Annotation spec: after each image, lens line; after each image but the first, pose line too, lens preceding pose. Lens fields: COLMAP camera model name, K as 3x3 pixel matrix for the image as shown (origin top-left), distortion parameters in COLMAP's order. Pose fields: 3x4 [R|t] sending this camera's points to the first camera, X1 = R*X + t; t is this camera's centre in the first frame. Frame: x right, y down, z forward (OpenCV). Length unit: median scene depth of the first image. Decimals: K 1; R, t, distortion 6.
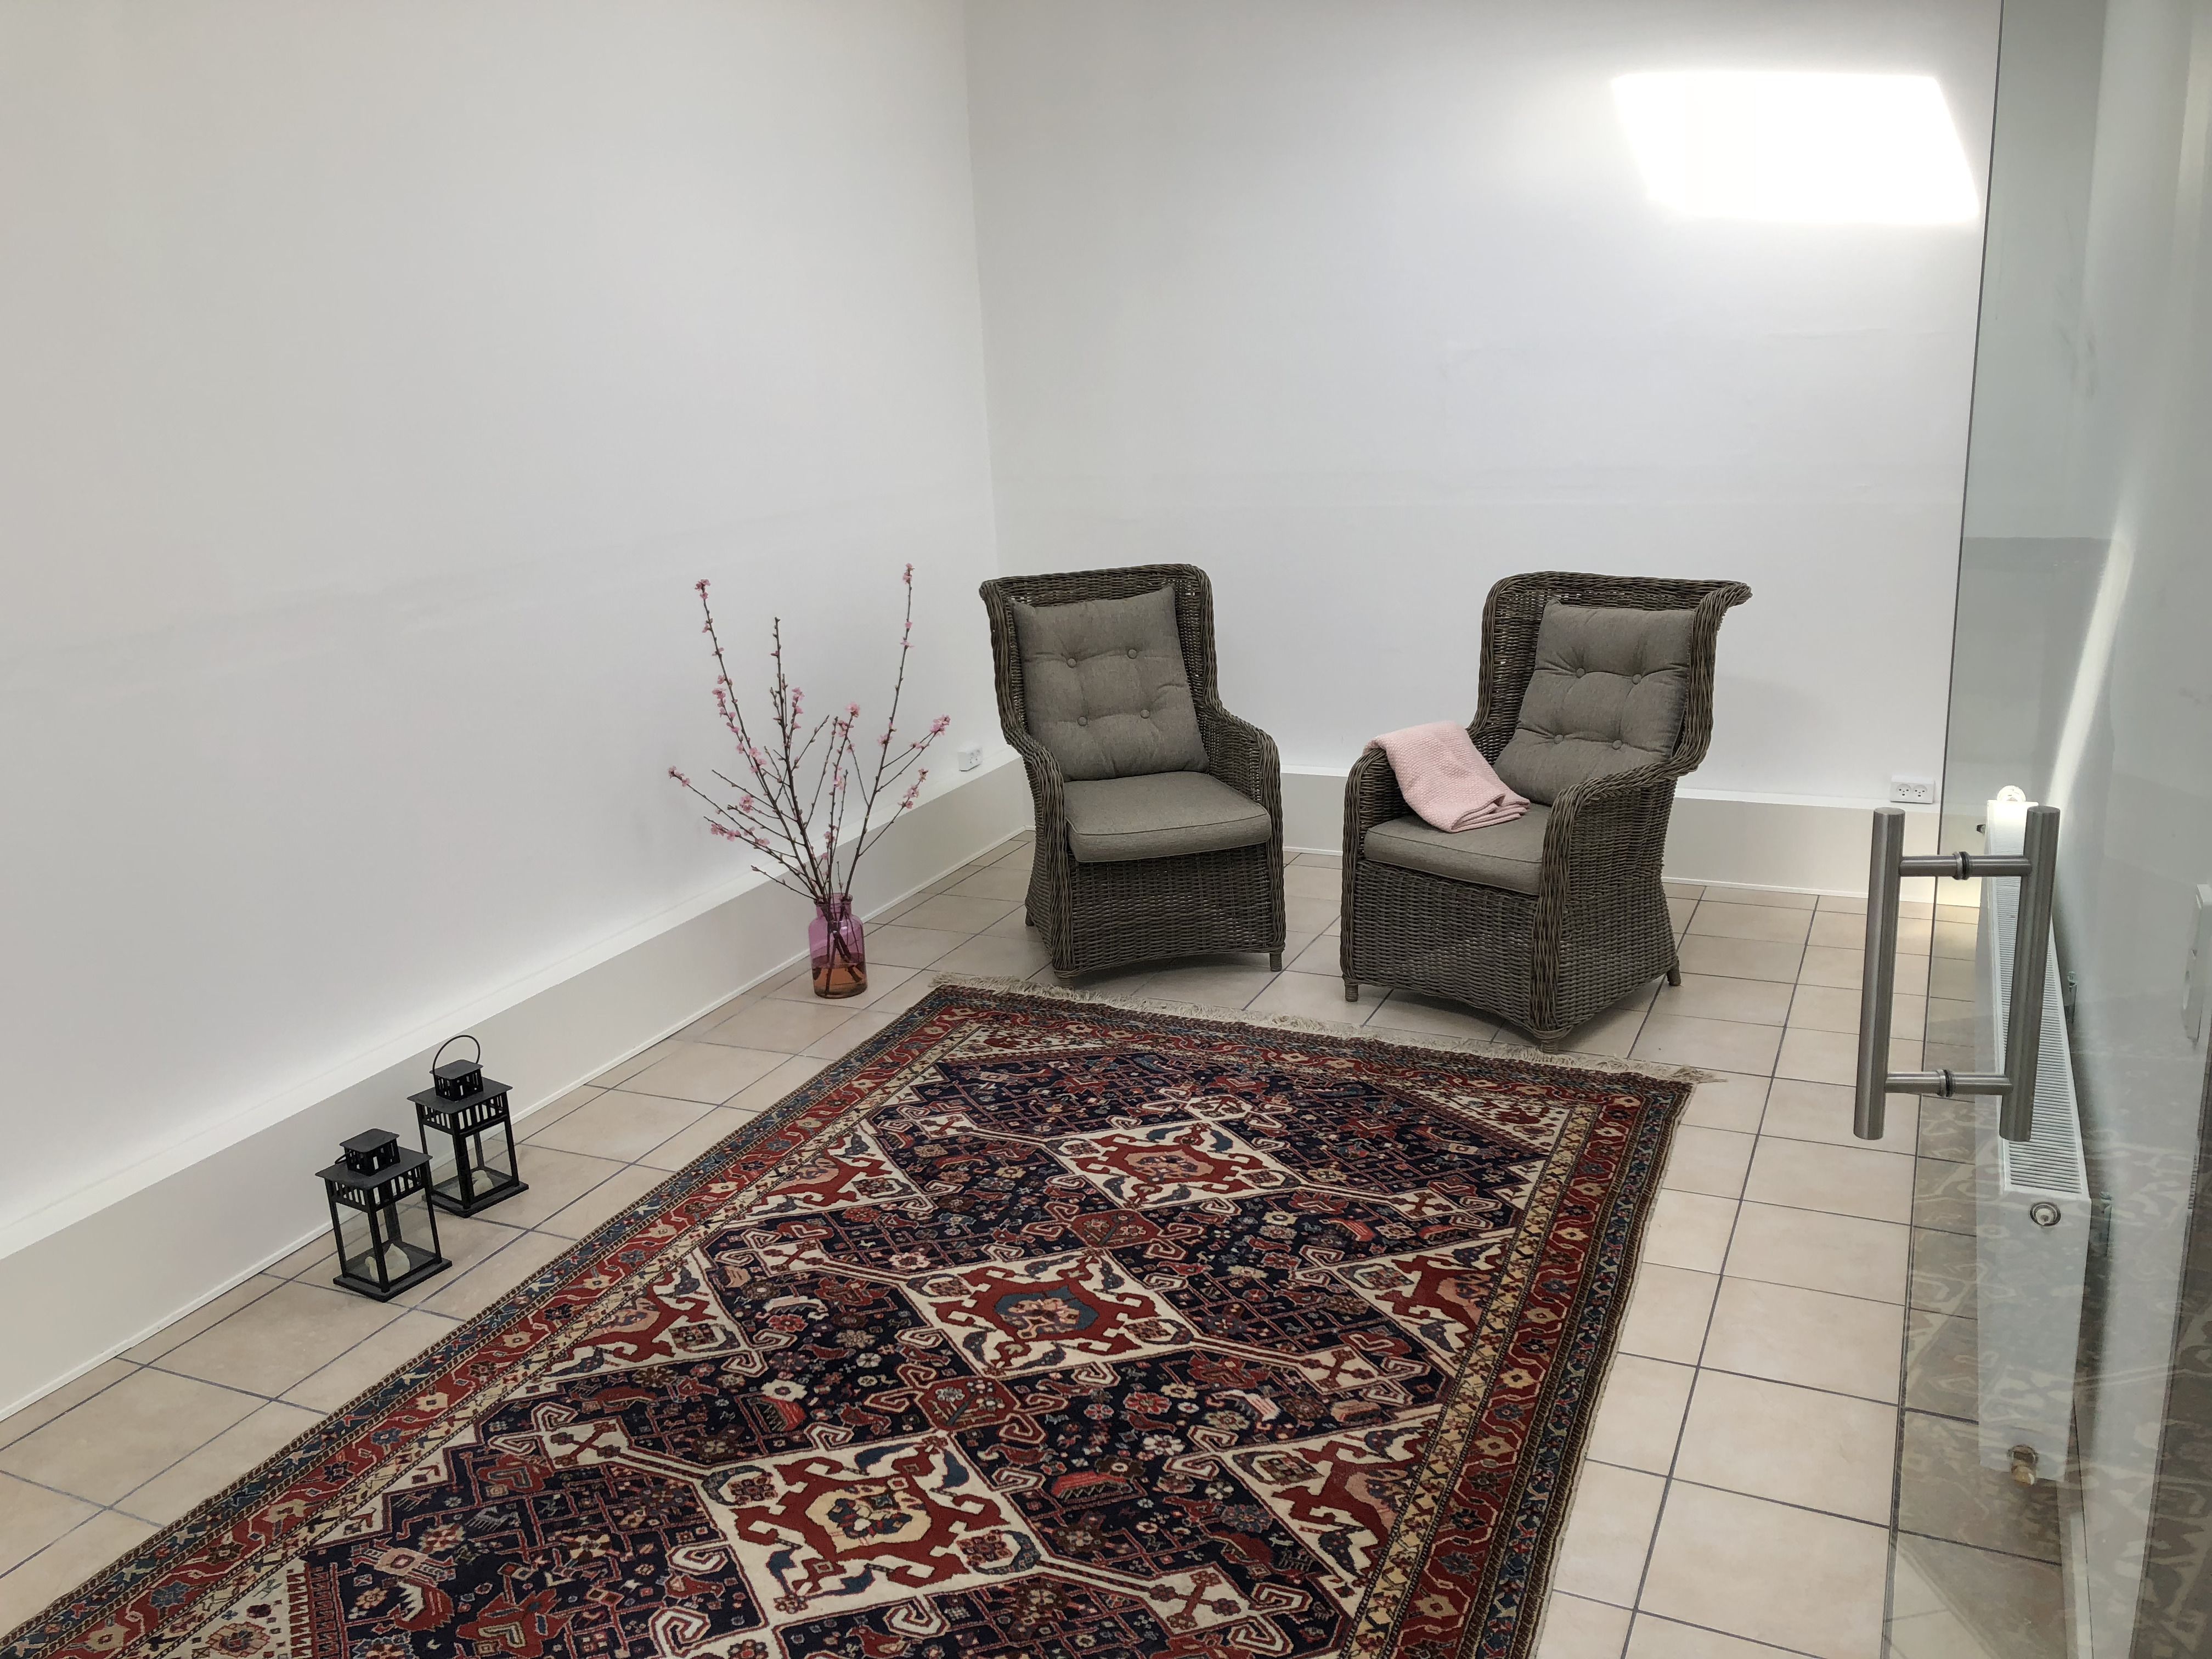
lens RADIAL K [[1797.0, 0, 1106.0], [0, 1797.0, 829.5], [0, 0, 1]] dist [0.006578, 0.005673]
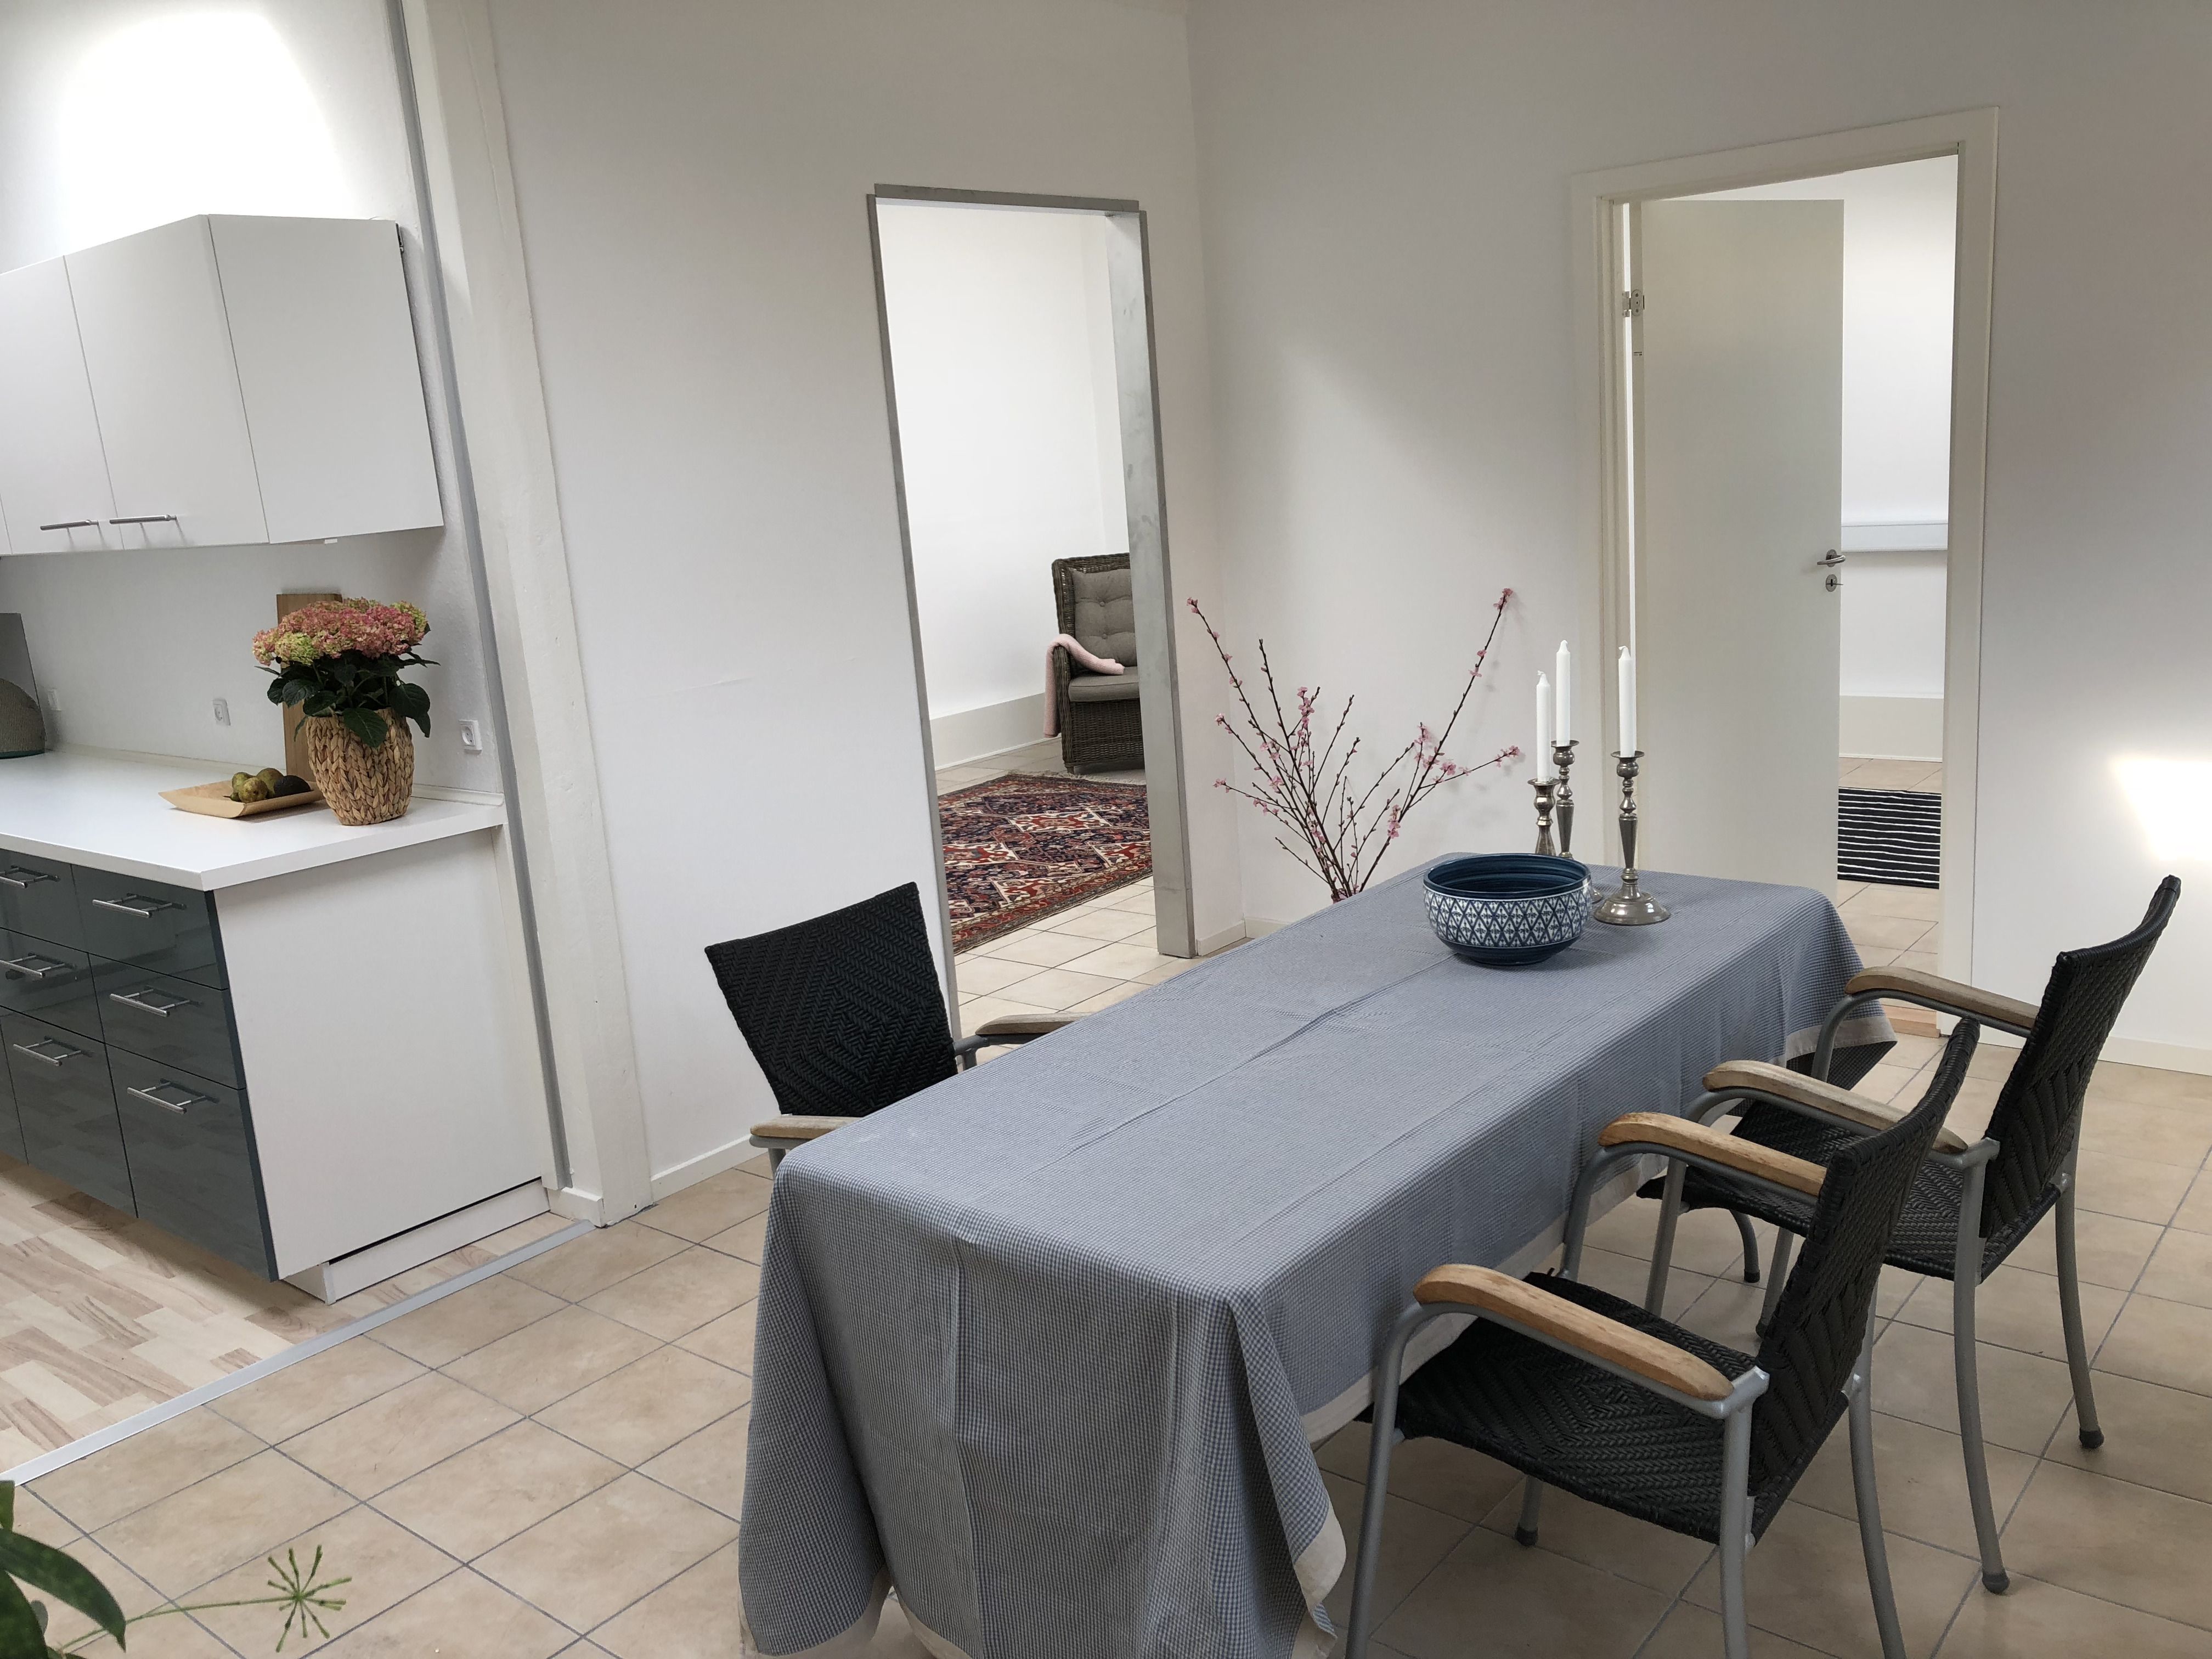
lens RADIAL K [[1797.0, 0, 1106.0], [0, 1797.0, 829.5], [0, 0, 1]] dist [0.006578, 0.005673]
pose [[0.966076, 0.032136, -0.256252, 0.501433], [-0.042335, 0.998512, -0.034386, 0.213971], [0.254766, 0.044068, 0.965998, -0.792093]]
